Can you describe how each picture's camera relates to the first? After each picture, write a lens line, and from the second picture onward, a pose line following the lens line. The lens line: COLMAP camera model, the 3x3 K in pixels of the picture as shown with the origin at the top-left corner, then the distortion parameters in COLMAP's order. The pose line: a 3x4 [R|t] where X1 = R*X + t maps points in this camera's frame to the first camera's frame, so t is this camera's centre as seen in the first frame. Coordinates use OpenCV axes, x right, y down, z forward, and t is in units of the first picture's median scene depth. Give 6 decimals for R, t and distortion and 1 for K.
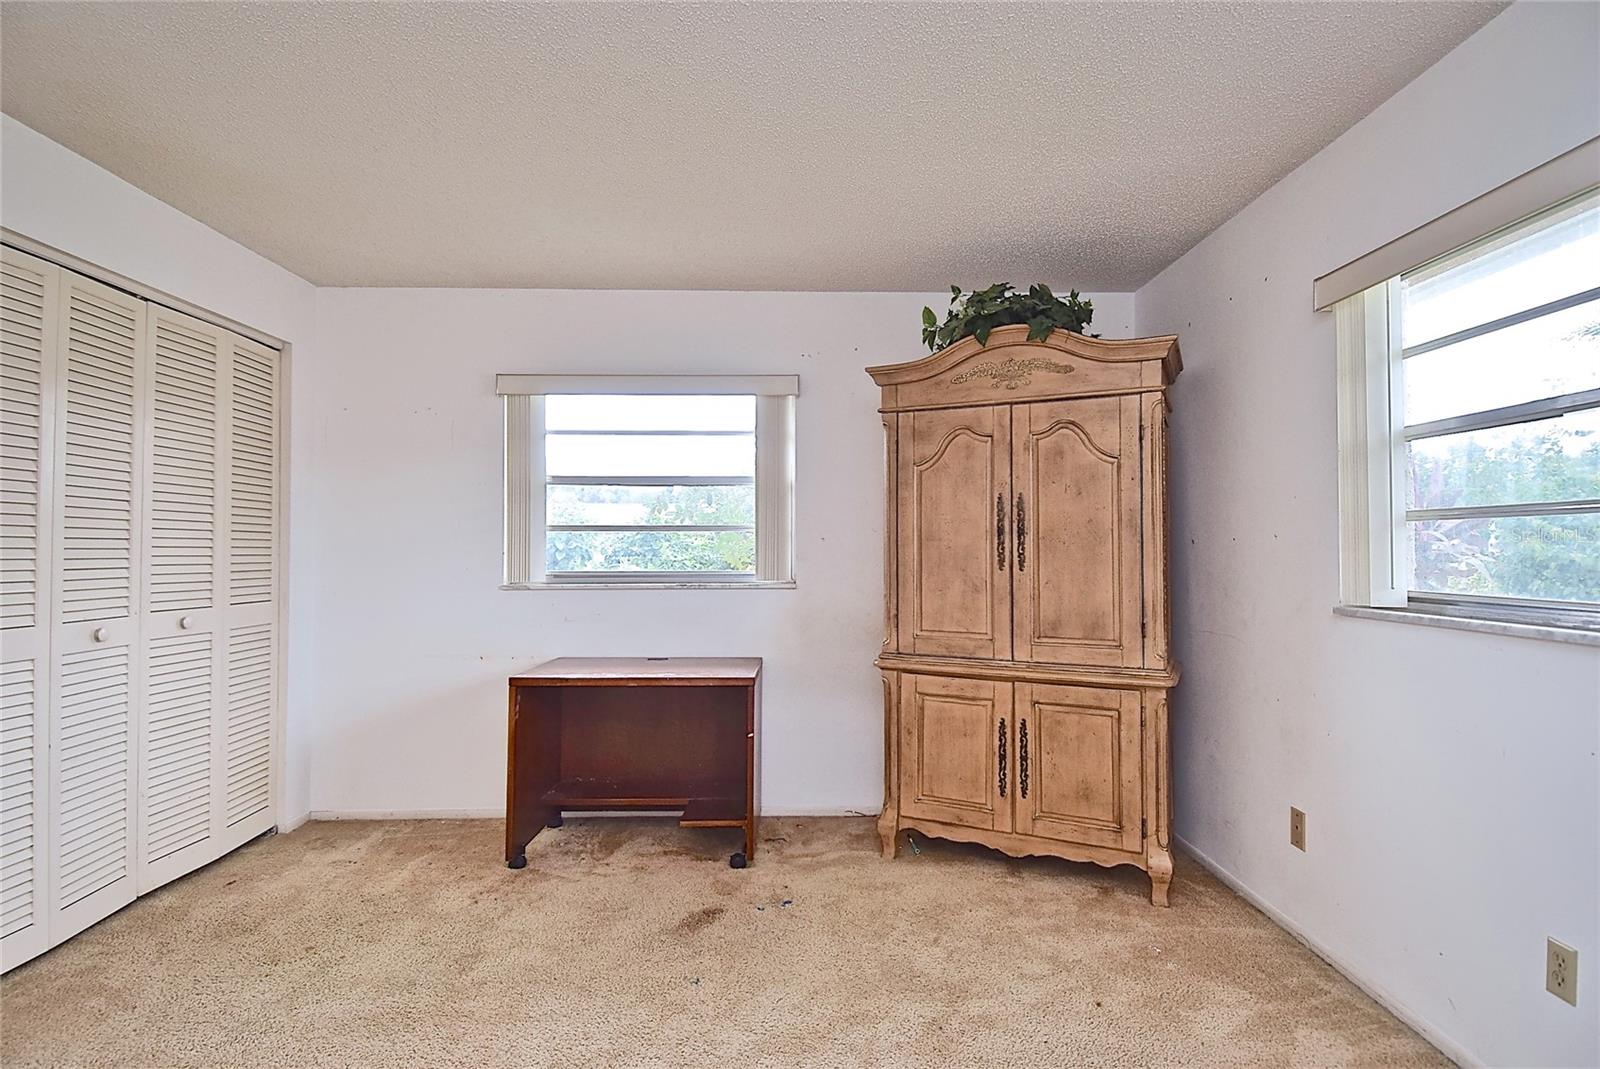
lens RADIAL K [[833.5, 0, 803.4], [0, 833.5, 532.2], [0, 0, 1]] dist [0.056034, -0.060671]
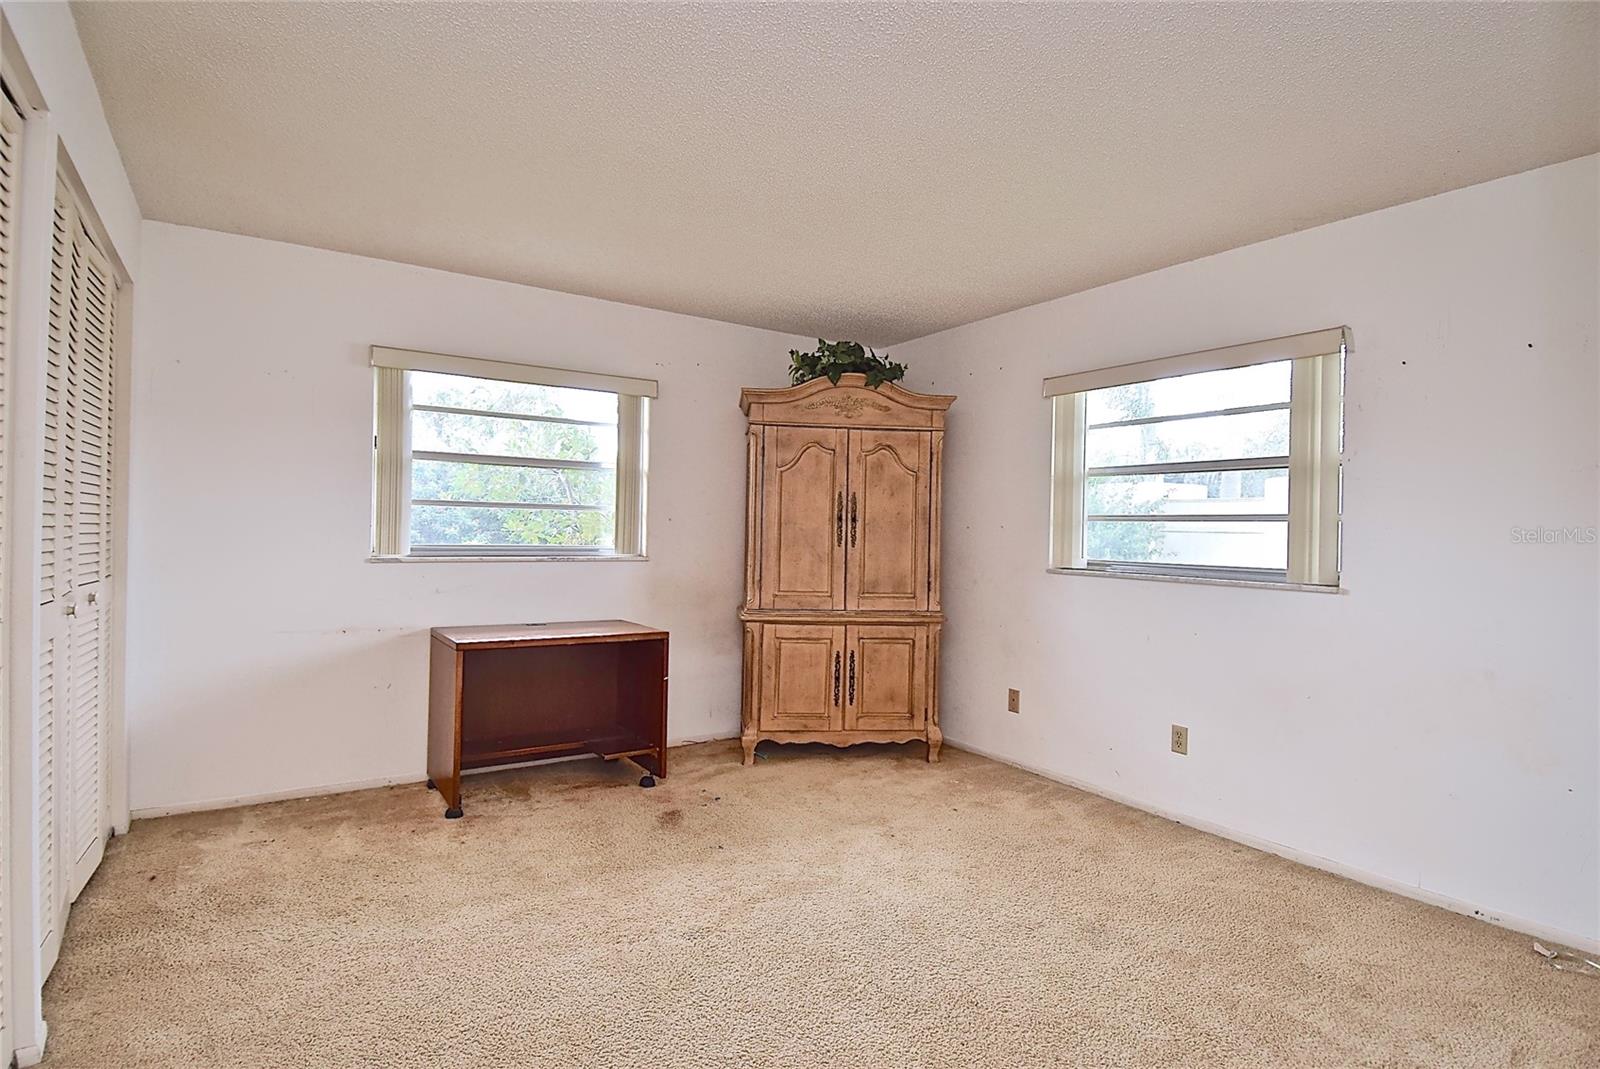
lens RADIAL K [[833.5, 0, 803.4], [0, 833.5, 532.2], [0, 0, 1]] dist [0.056034, -0.060671]
pose [[0.842556, 0.016374, 0.538360, -0.568983], [-0.031388, 0.999332, 0.018729, -0.002844], [-0.537694, -0.032678, 0.842507, -0.146025]]
